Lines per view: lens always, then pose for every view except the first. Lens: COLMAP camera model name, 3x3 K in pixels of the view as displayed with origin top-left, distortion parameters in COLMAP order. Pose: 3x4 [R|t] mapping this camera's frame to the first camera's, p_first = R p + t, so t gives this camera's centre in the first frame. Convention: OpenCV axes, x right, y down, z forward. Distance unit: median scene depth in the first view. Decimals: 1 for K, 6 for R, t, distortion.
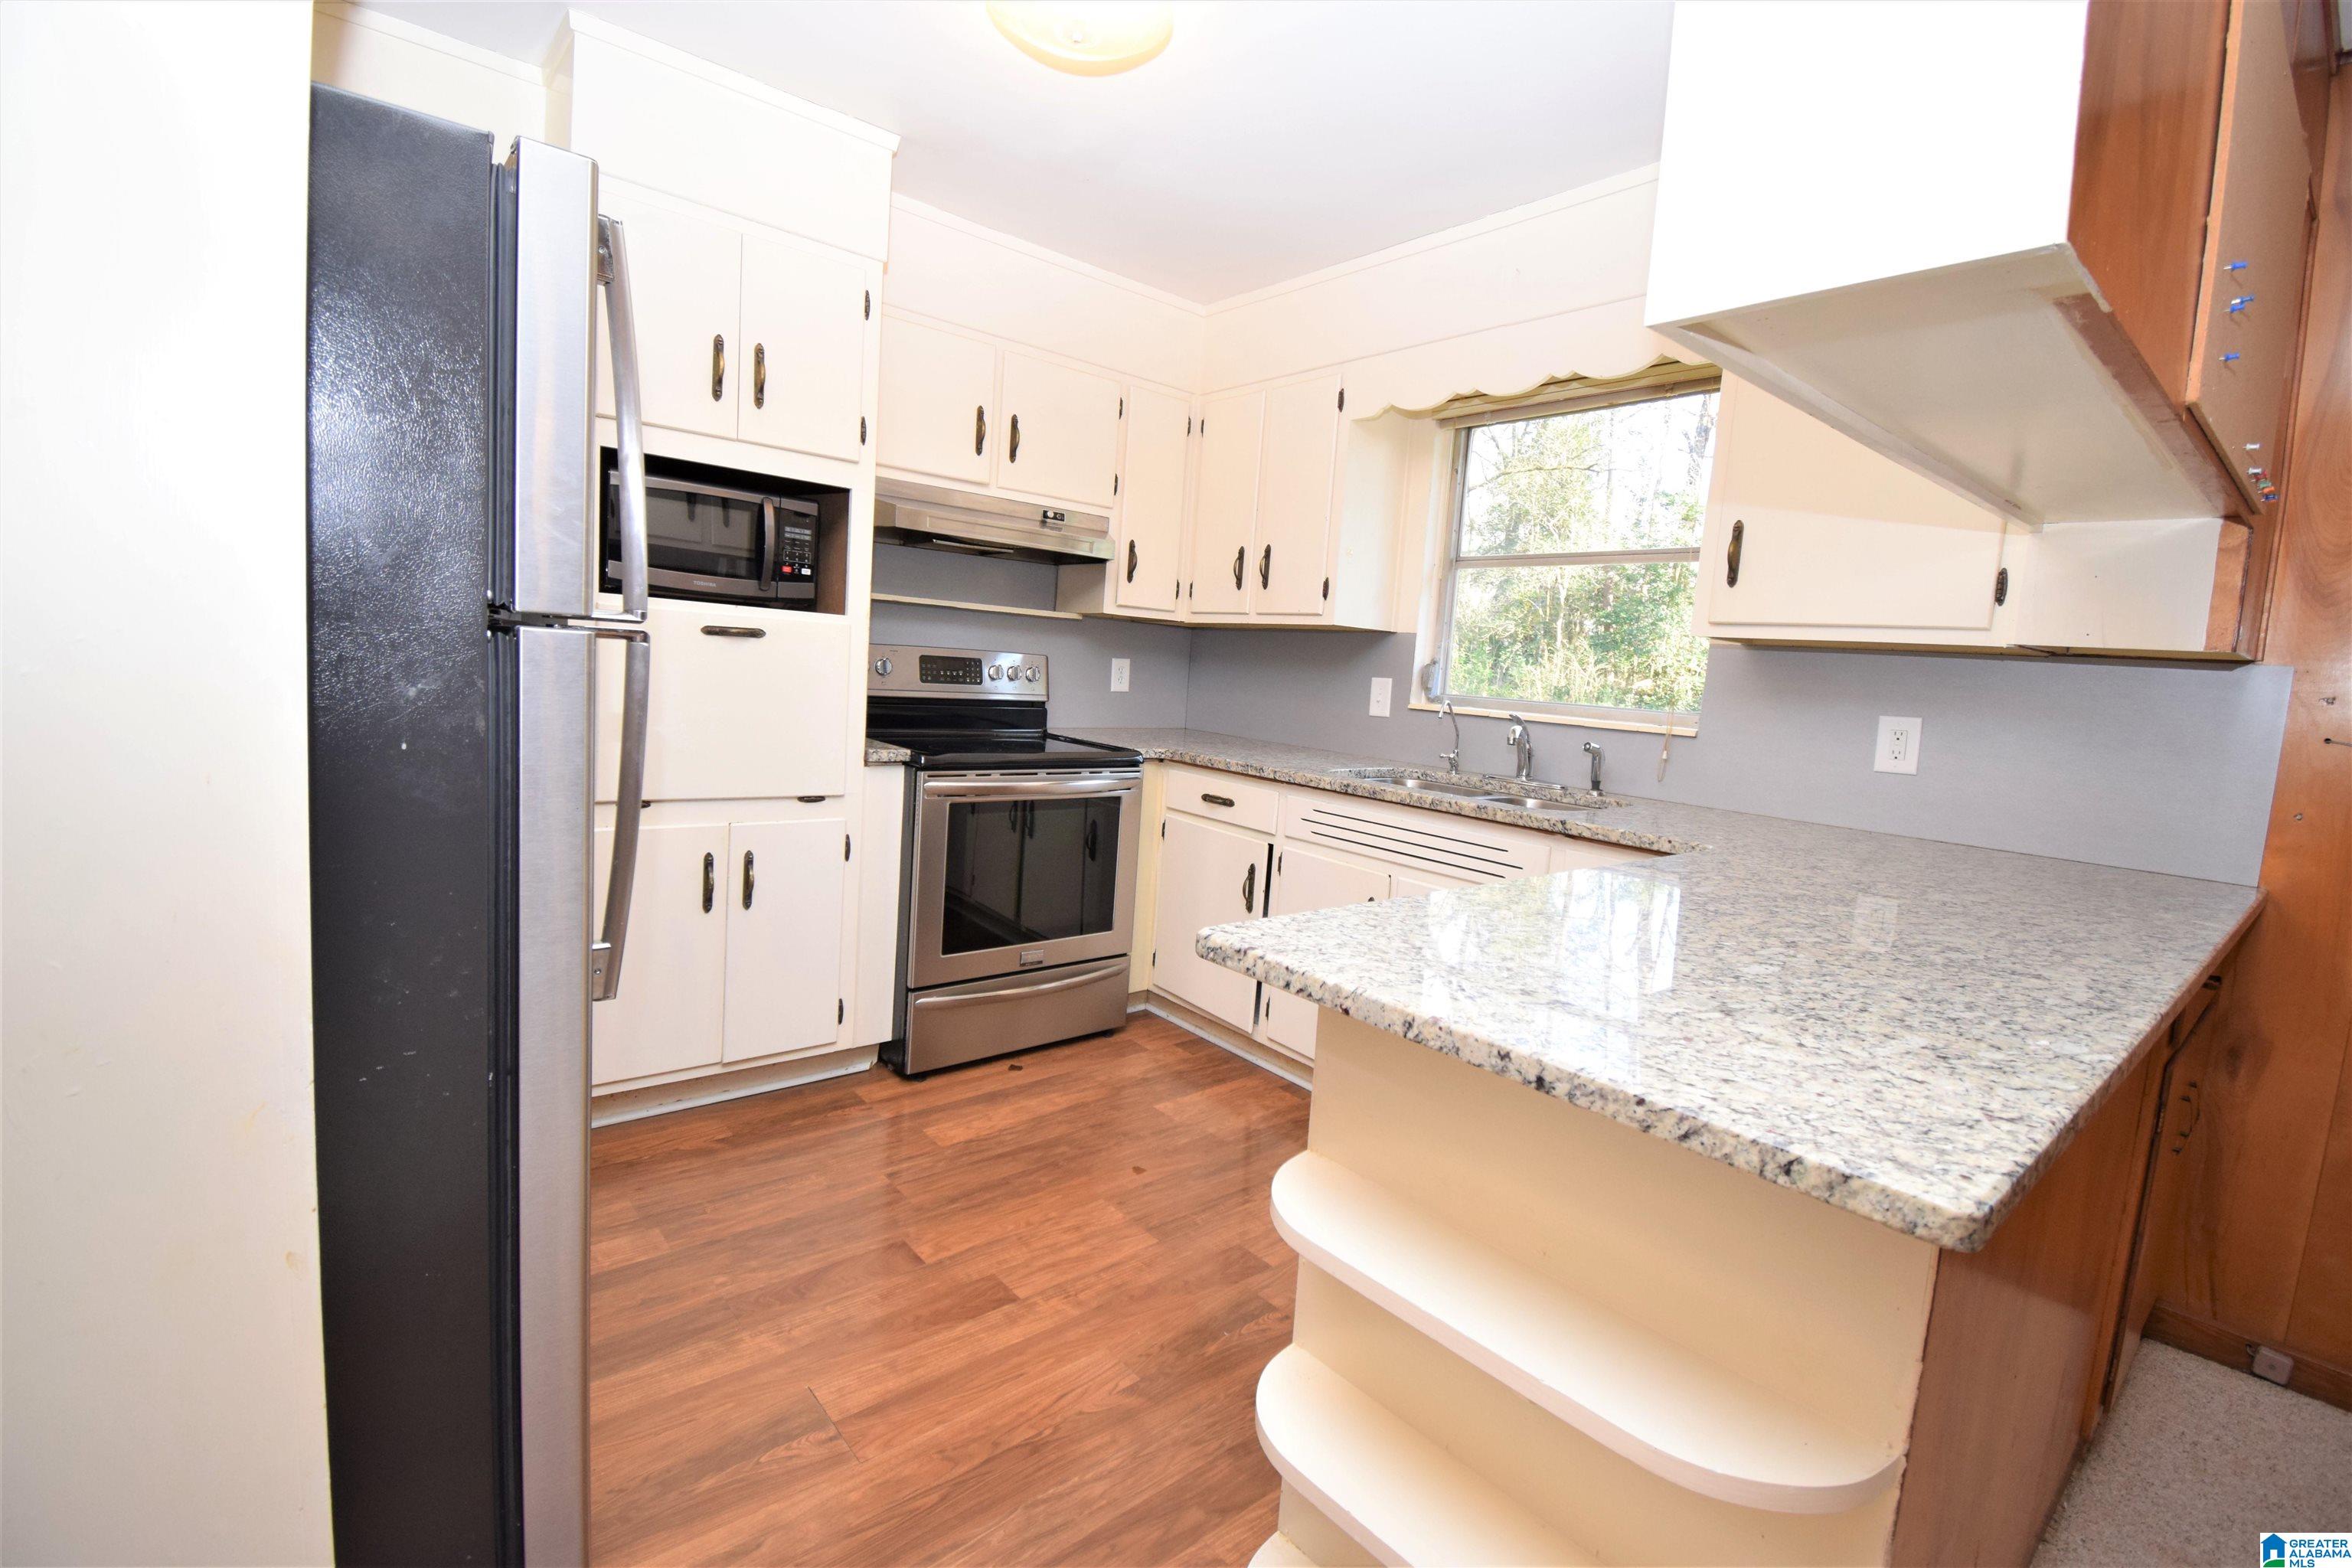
lens RADIAL K [[1044.1, 0, 1165.9], [0, 1044.1, 770.2], [0, 0, 1]] dist [0.002039, -0.014296]
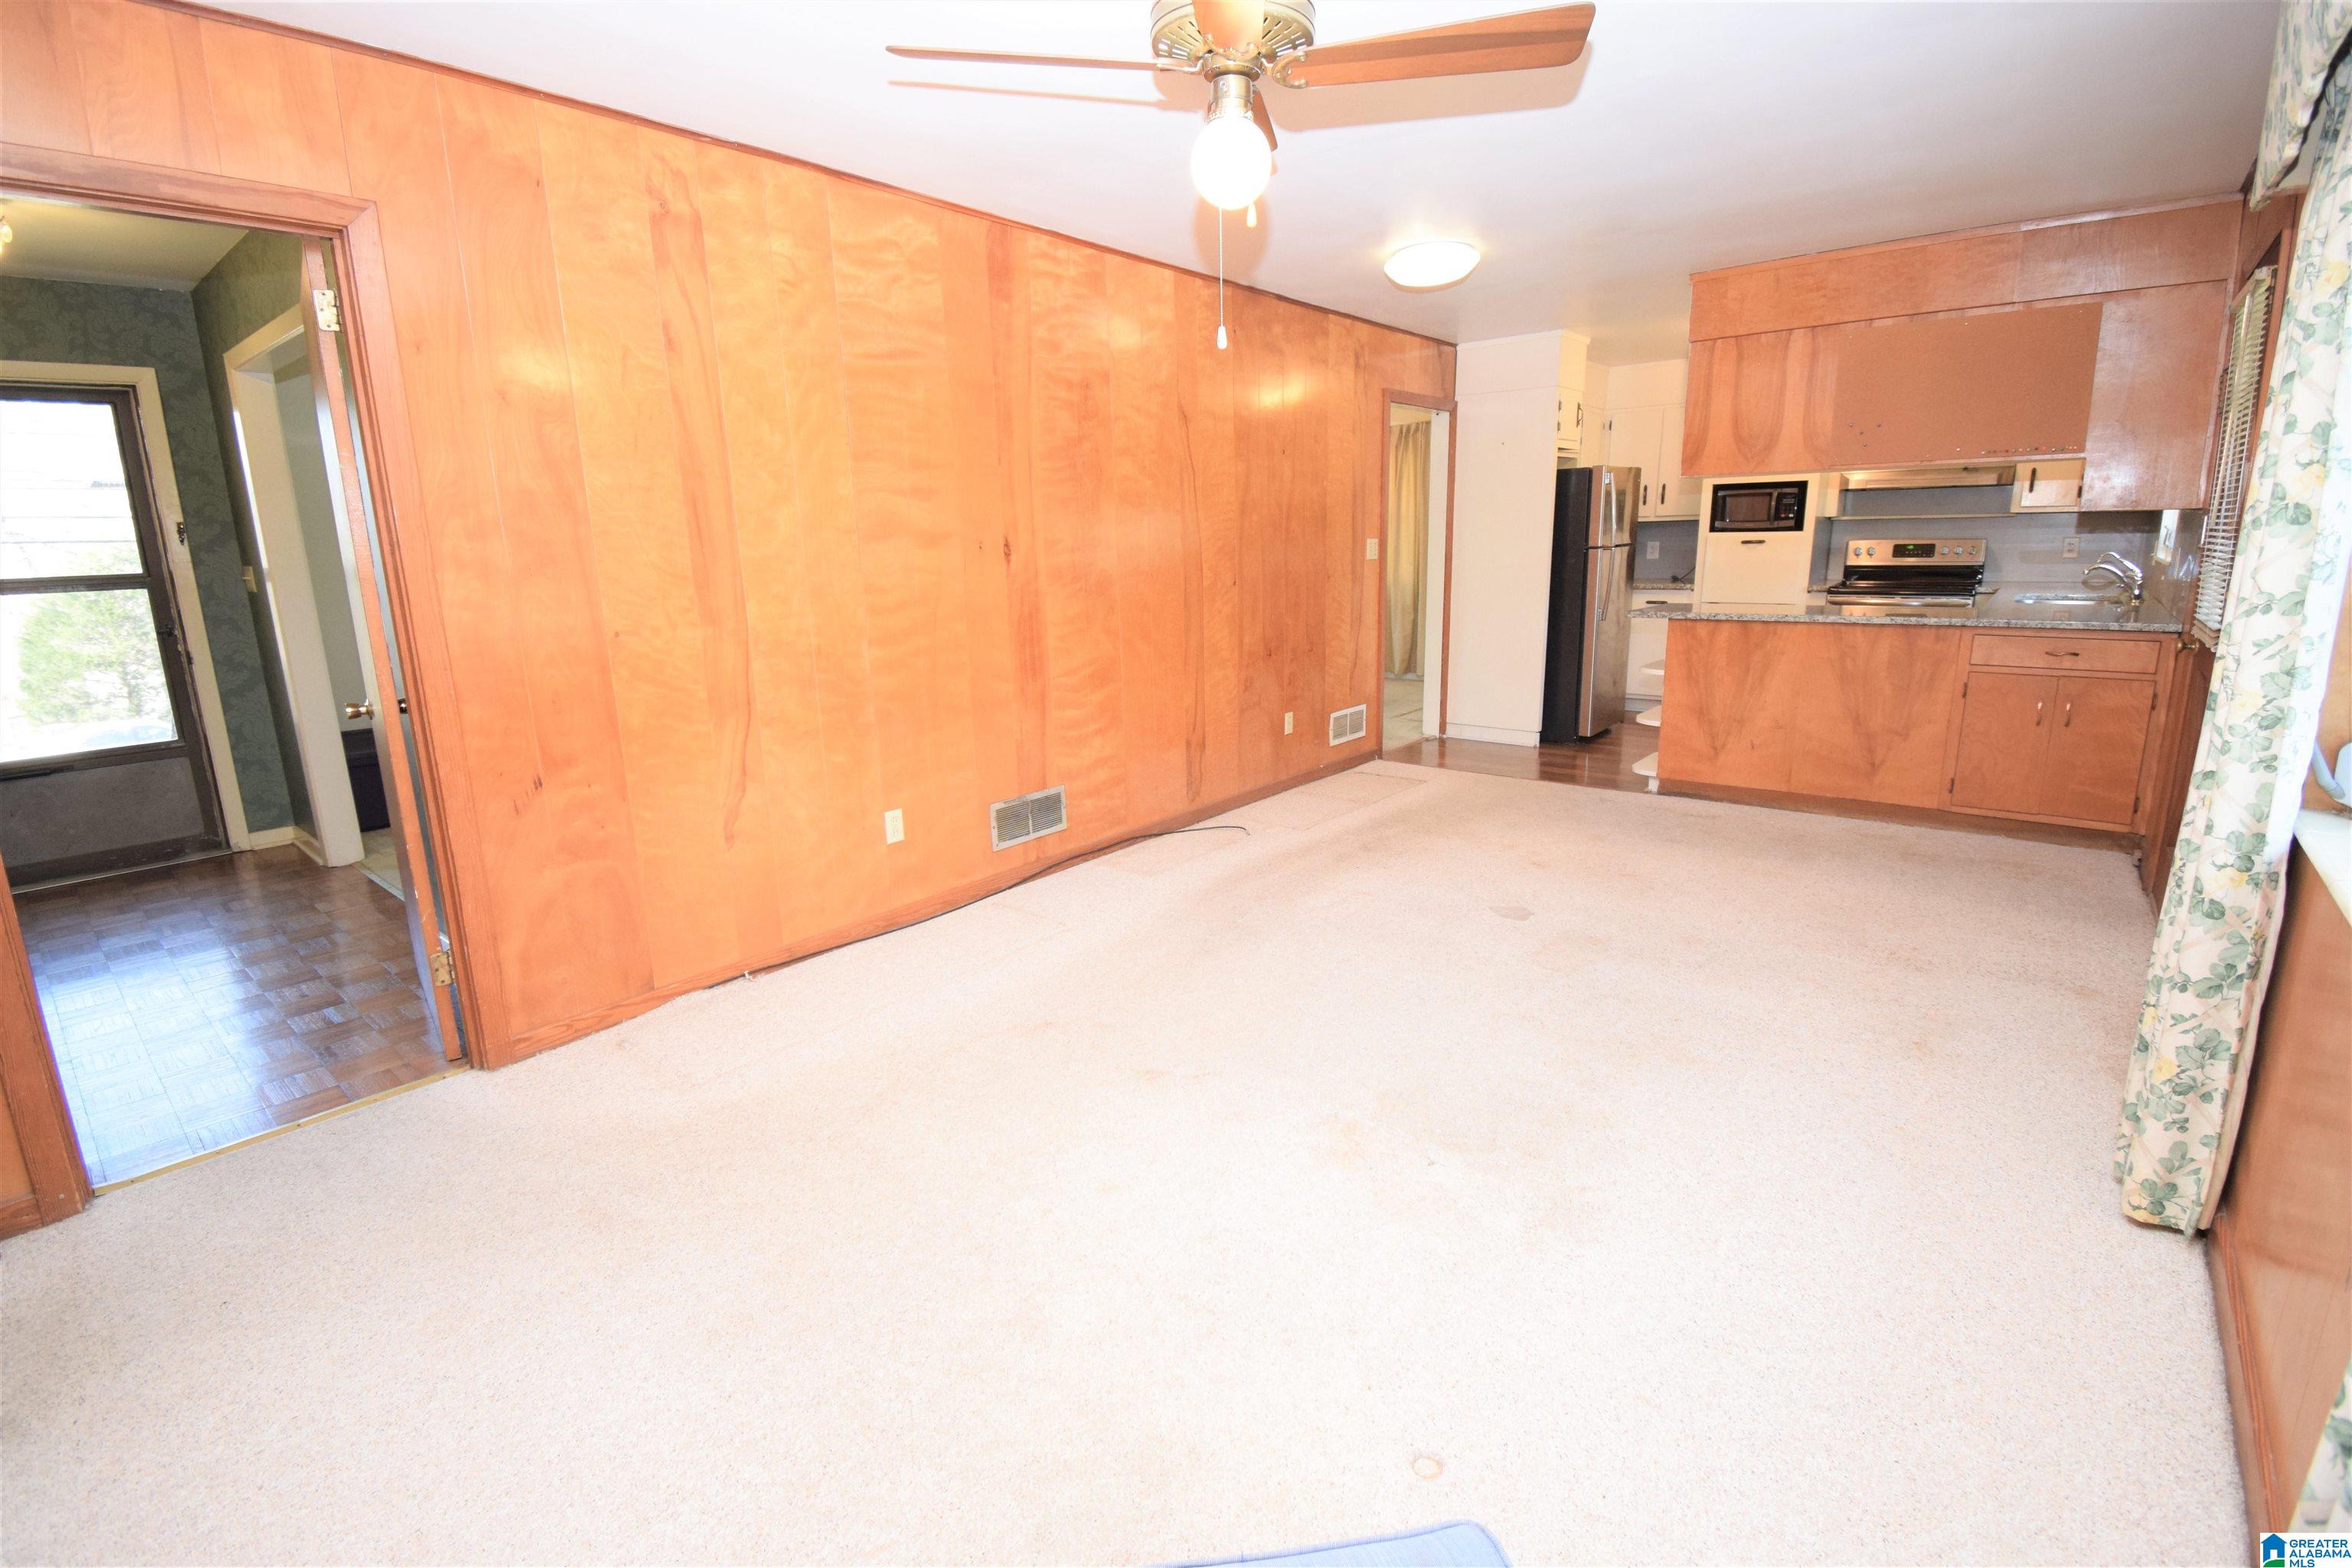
lens RADIAL K [[1044.1, 0, 1162.4], [0, 1044.1, 777.4], [0, 0, 1]] dist [0.002039, -0.014296]
pose [[0.177393, 0.134873, -0.974854, 1.865102], [-0.068756, 0.989843, 0.124435, 0.222589], [0.981735, 0.044953, 0.184865, -0.912362]]
